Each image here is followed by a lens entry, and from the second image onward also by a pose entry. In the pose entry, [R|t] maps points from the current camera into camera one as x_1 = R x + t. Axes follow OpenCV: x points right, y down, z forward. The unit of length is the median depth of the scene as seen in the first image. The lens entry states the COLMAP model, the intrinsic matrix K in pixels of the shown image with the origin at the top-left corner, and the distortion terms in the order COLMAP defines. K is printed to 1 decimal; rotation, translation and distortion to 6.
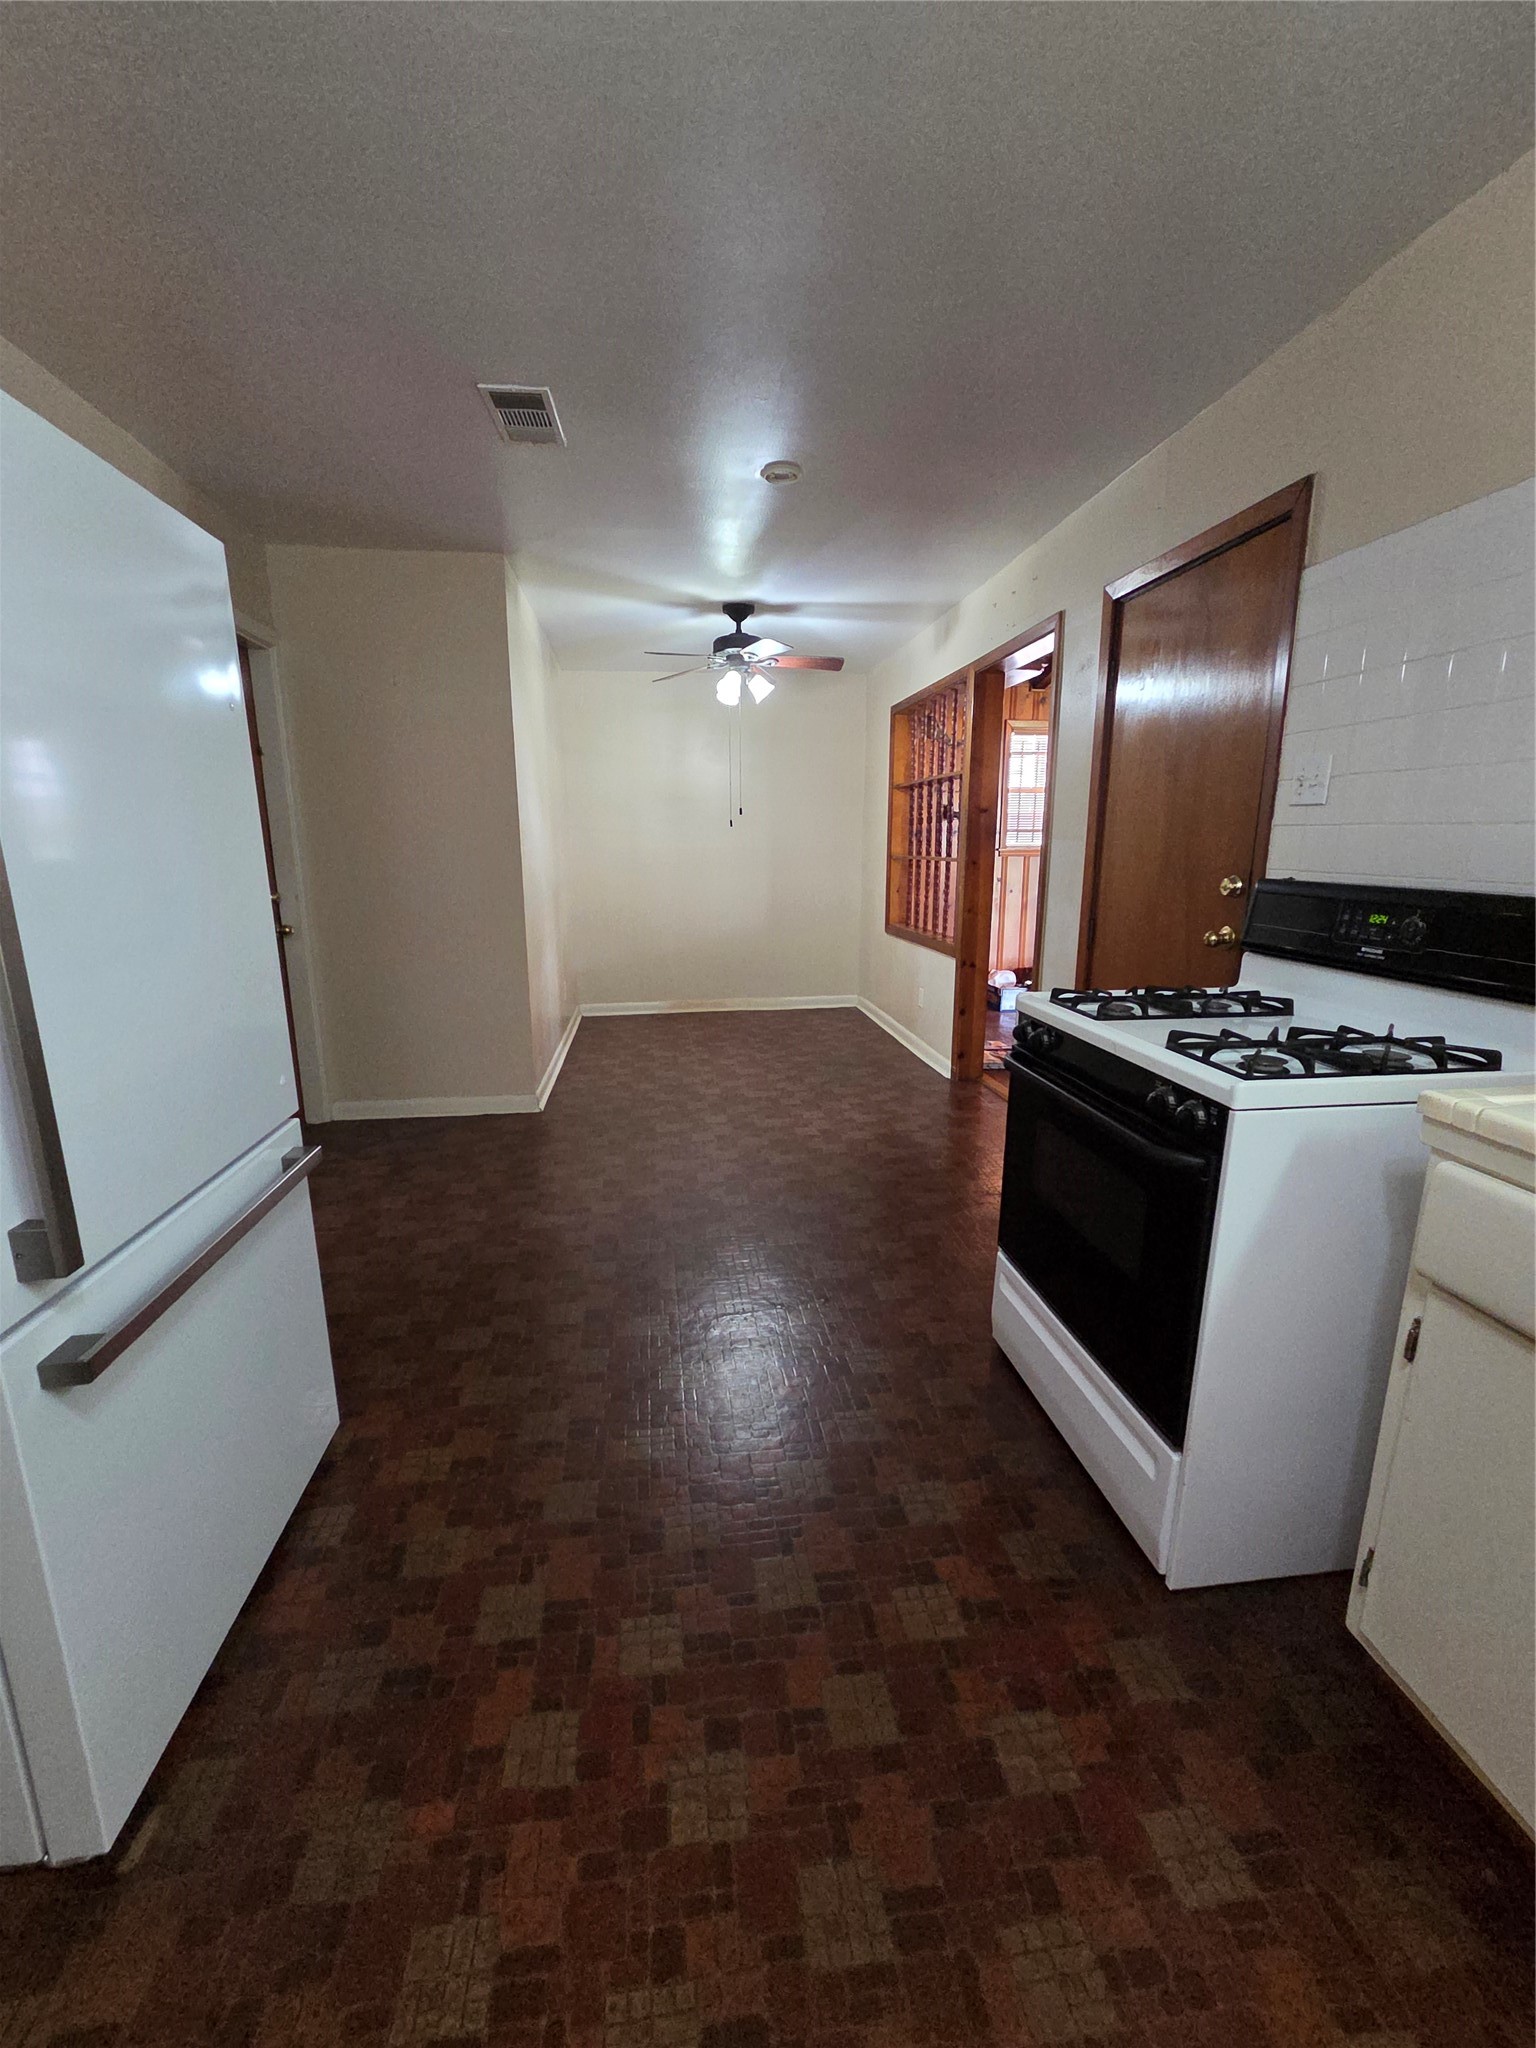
lens RADIAL K [[827.4, 0, 758.8], [0, 827.4, 1026.3], [0, 0, 1]] dist [0.014885, 0.000163]
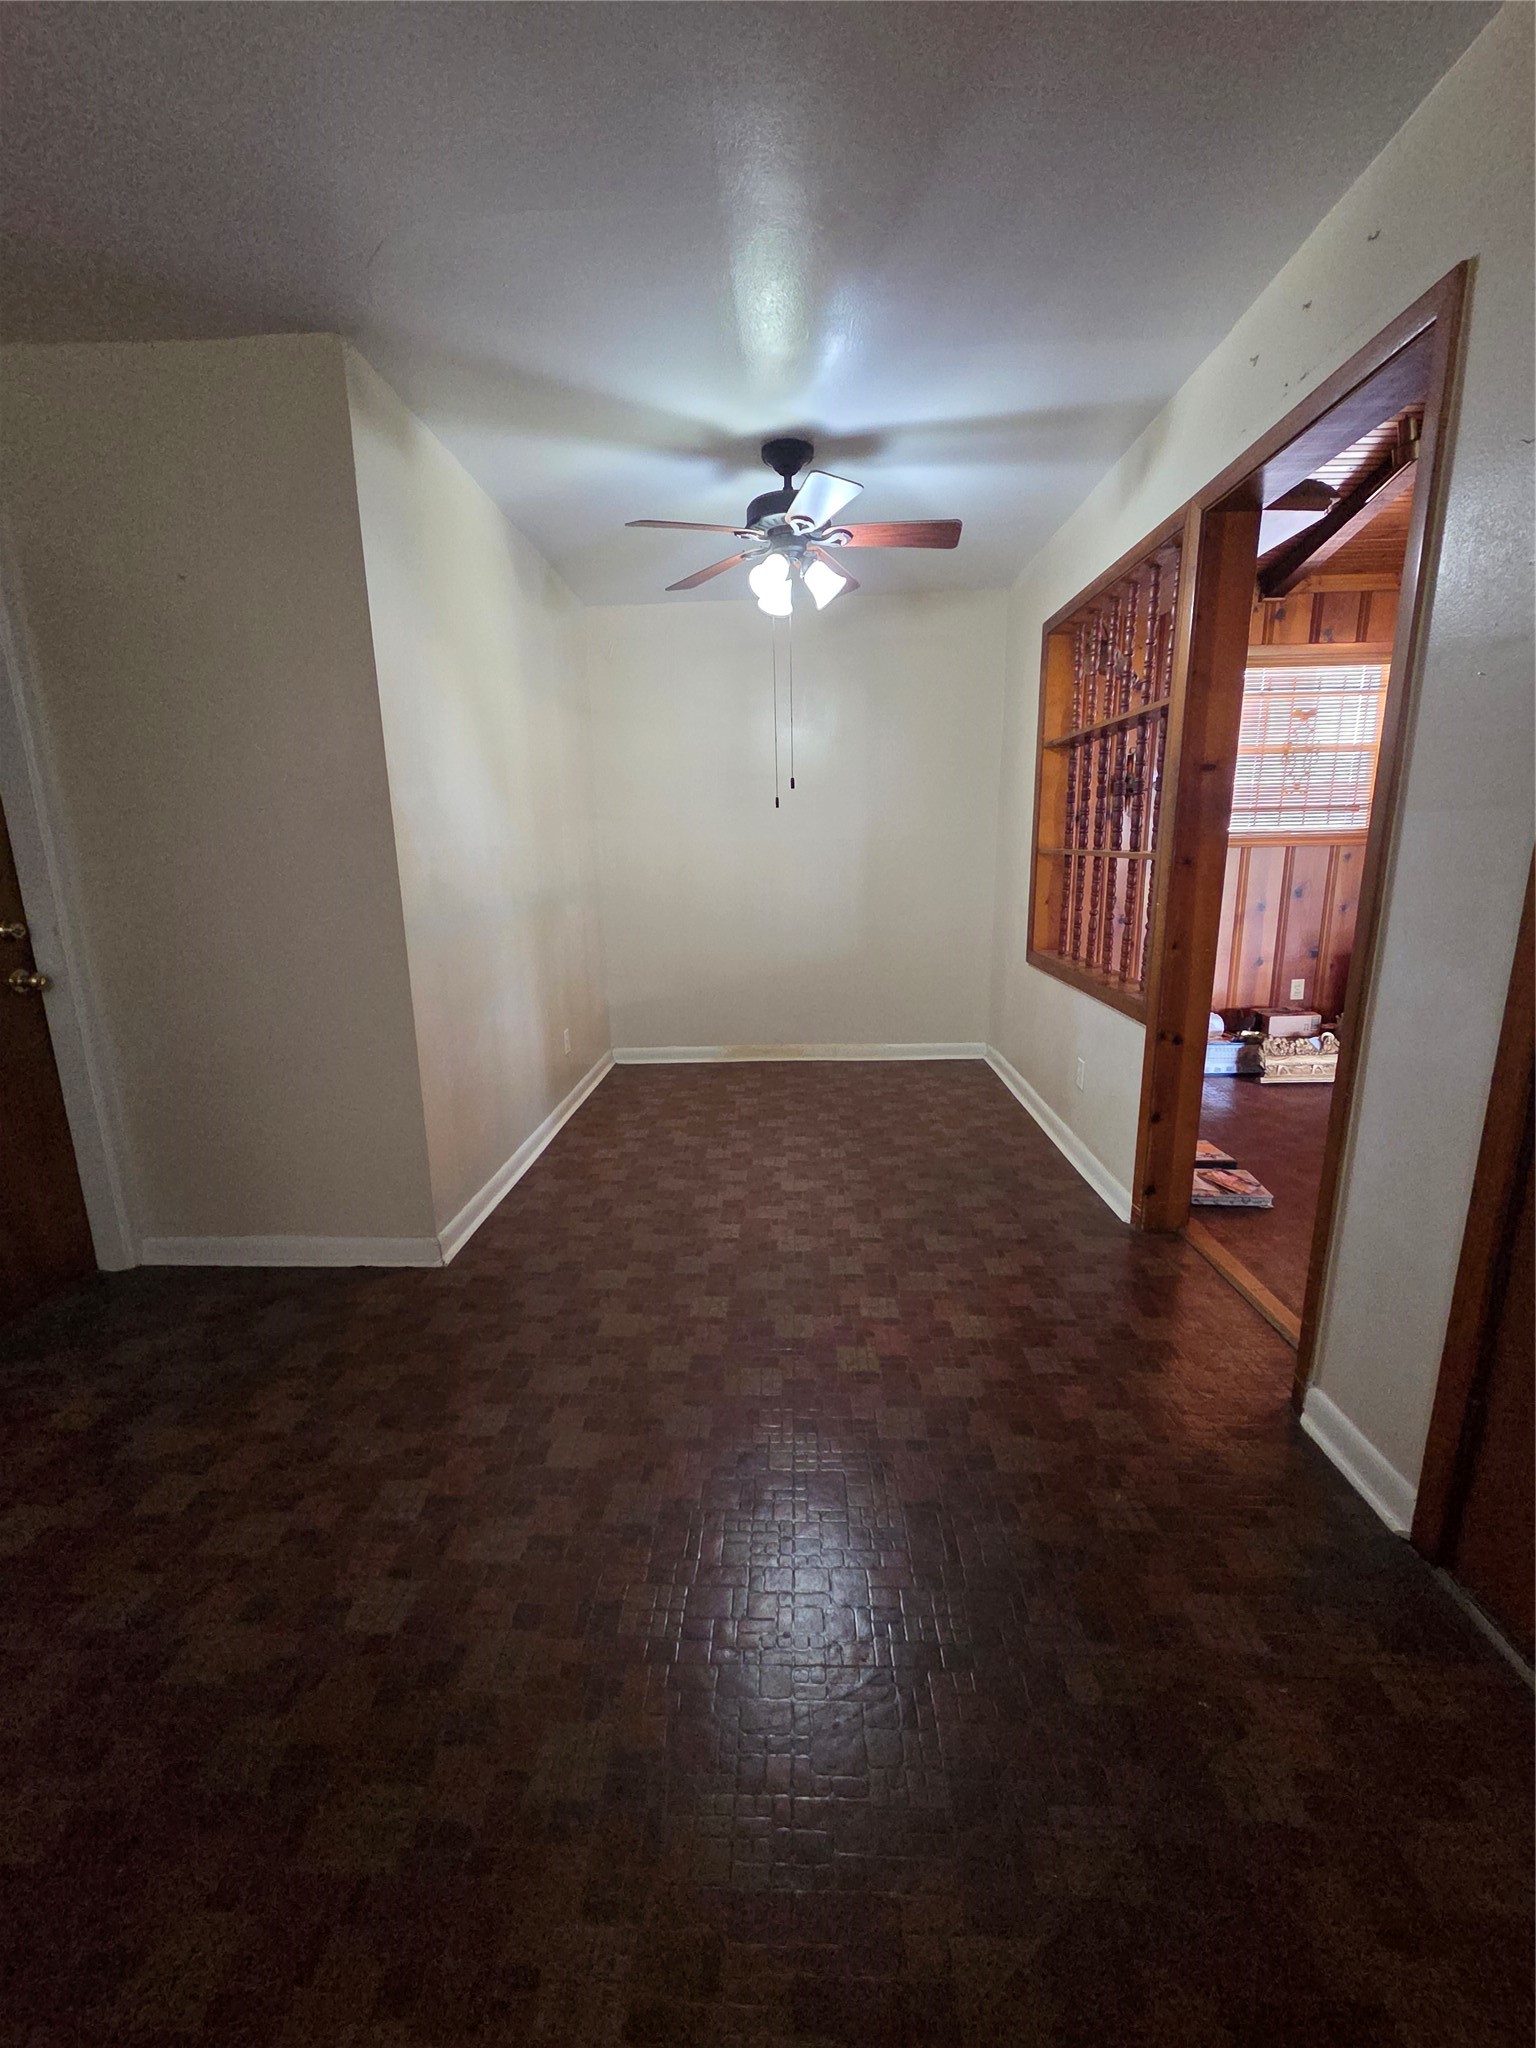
lens RADIAL K [[827.4, 0, 769.6], [0, 827.4, 1024.4], [0, 0, 1]] dist [0.014885, 0.000163]
pose [[0.987344, 0.021964, -0.157067, 0.064336], [-0.021255, 0.999755, 0.006191, -0.076585], [0.157165, -0.002774, 0.987569, 0.361985]]
